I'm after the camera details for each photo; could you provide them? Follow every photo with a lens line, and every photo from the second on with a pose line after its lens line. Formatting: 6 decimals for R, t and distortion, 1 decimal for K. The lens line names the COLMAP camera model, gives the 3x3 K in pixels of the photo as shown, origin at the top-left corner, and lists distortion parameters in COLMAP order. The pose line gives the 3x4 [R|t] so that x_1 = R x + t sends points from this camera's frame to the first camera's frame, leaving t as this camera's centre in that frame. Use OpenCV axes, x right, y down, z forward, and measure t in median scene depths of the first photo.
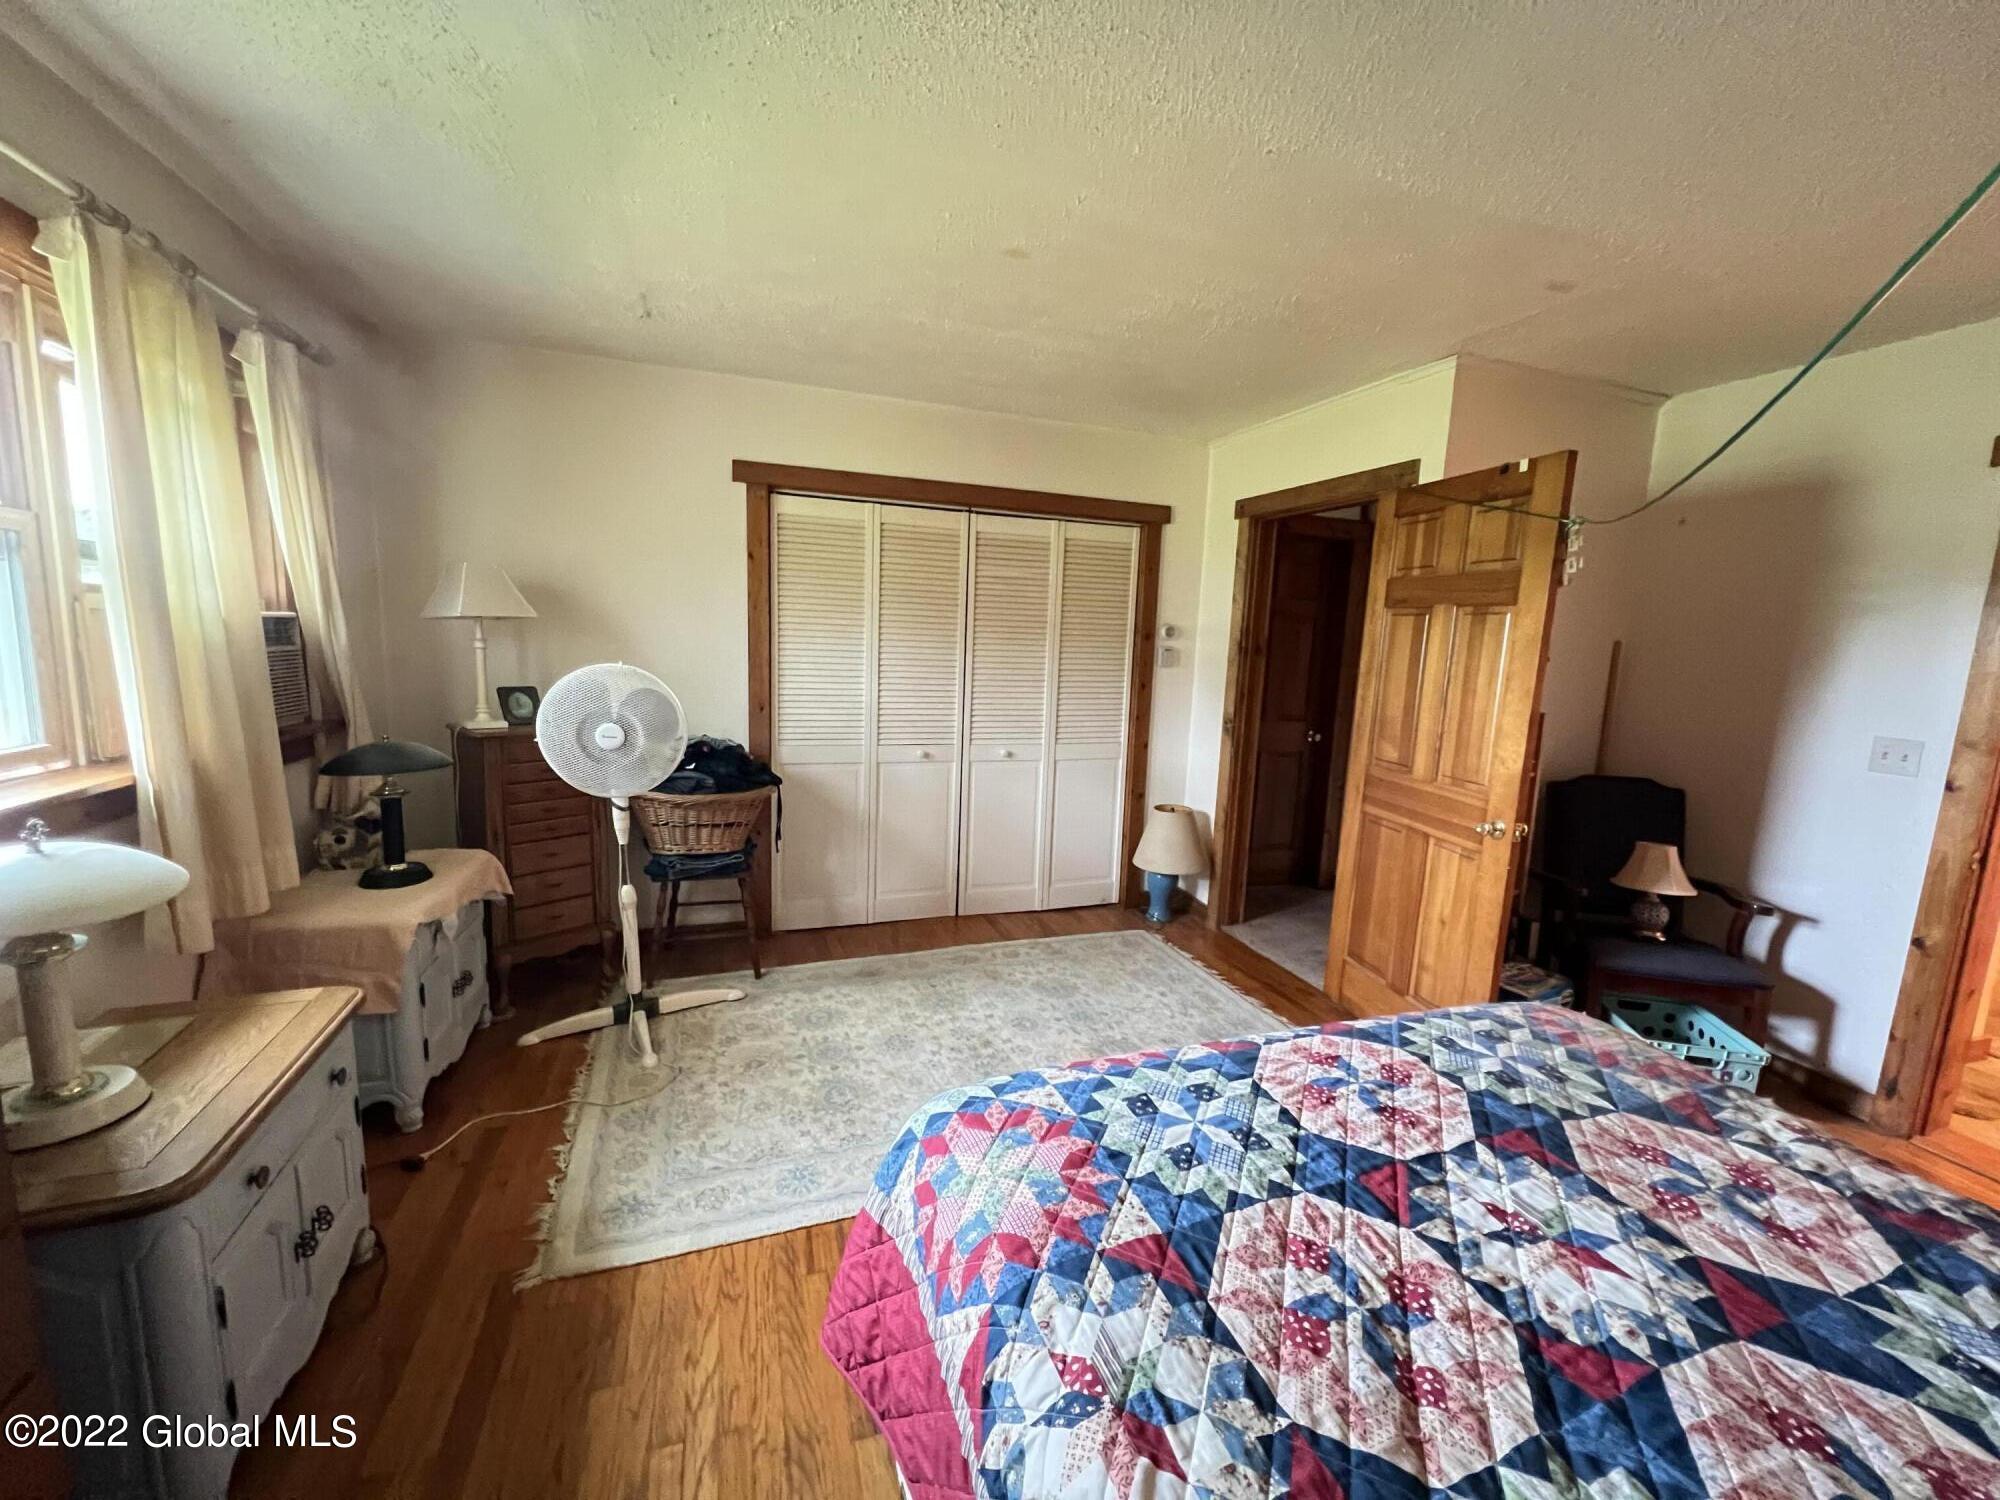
lens RADIAL K [[805.9, 0, 1004.3], [0, 805.9, 756.3], [0, 0, 1]] dist [0.004443, -0.000537]
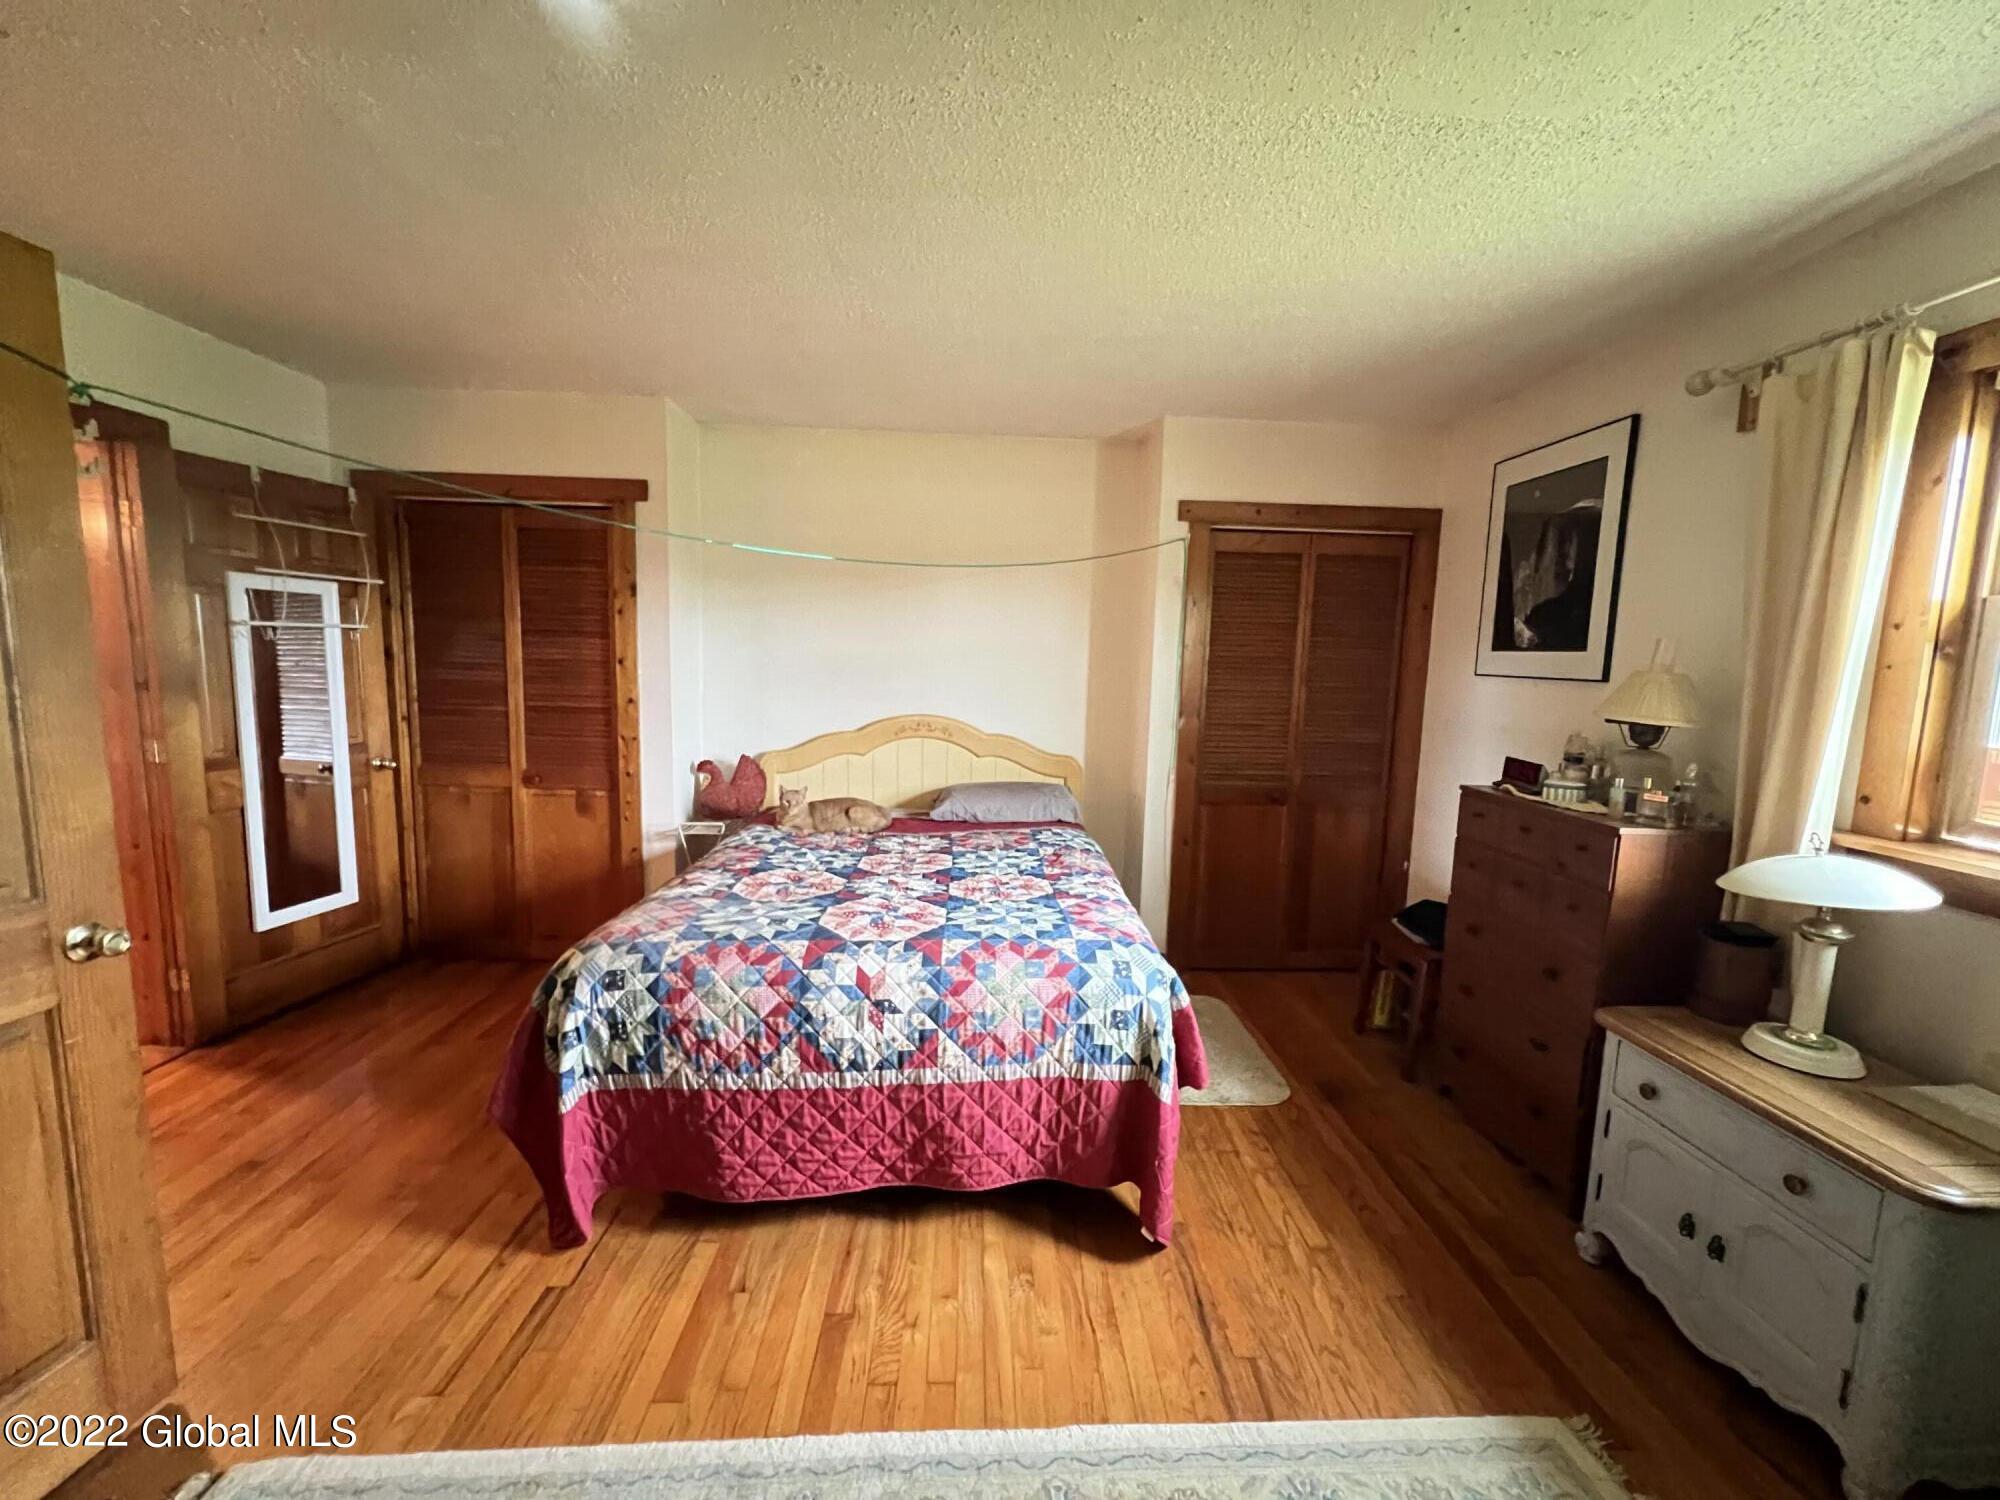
lens RADIAL K [[805.9, 0, 1008.5], [0, 805.9, 751.8], [0, 0, 1]] dist [0.004443, -0.000537]
pose [[-0.954047, -0.101943, 0.281782, -0.265254], [-0.021676, 0.961367, 0.274414, -0.431663], [-0.298871, 0.255696, -0.919400, 2.820562]]
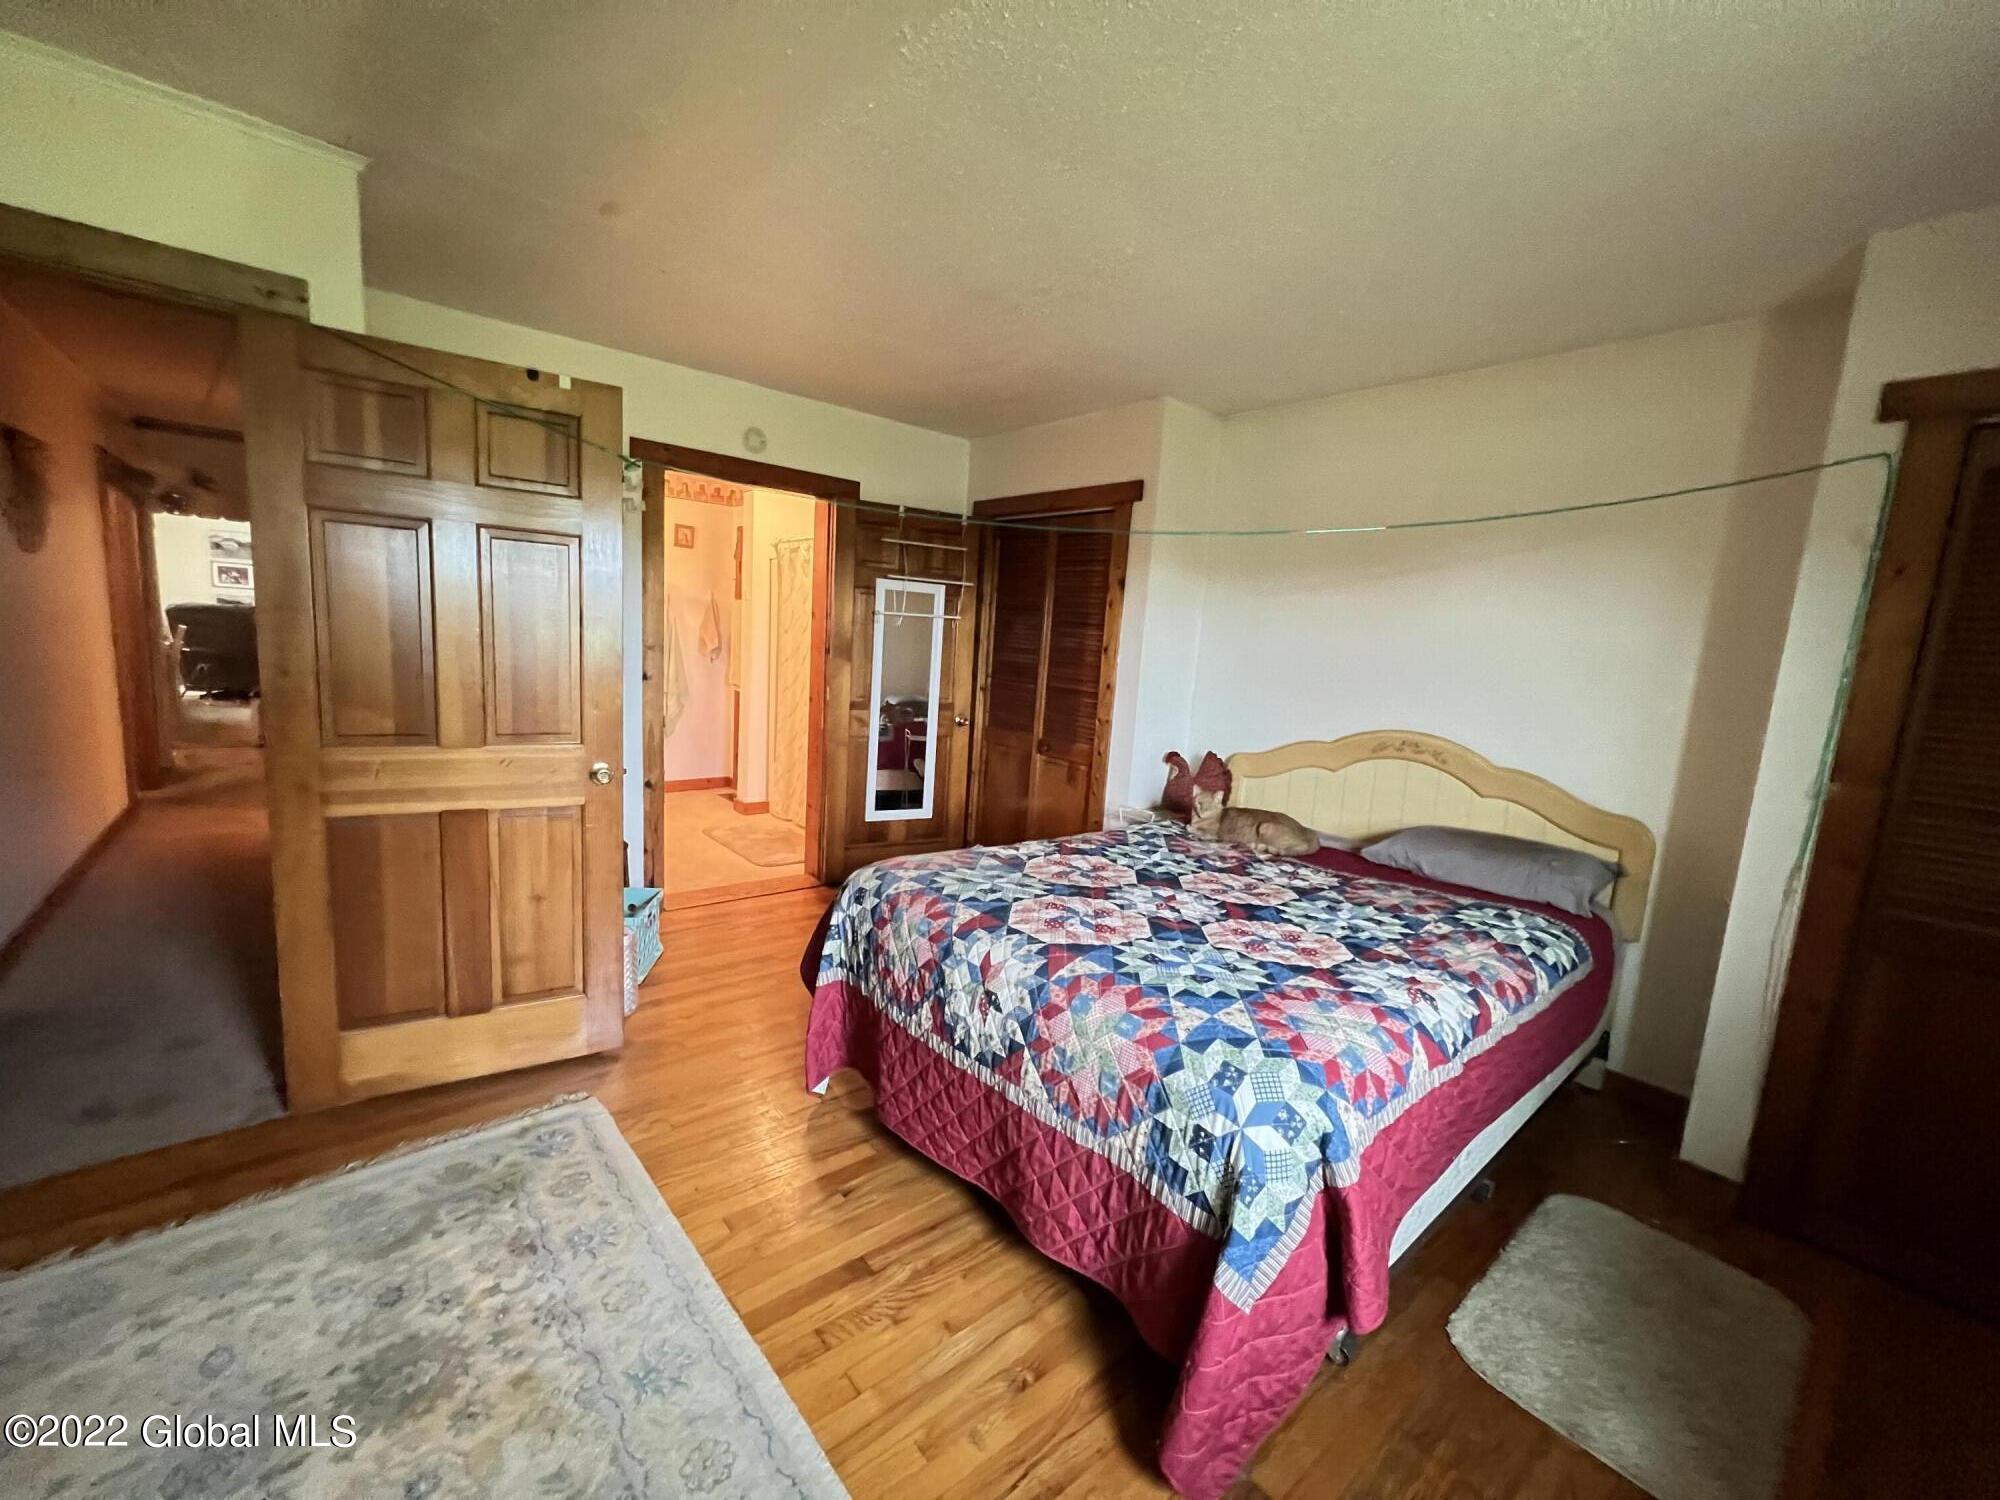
lens RADIAL K [[805.9, 0, 1008.9], [0, 805.9, 751.1], [0, 0, 1]] dist [0.004443, -0.000537]
pose [[-0.355699, -0.197992, 0.913388, -0.967835], [0.062367, 0.970096, 0.234572, -0.292218], [-0.932517, 0.140403, -0.332714, 1.900002]]
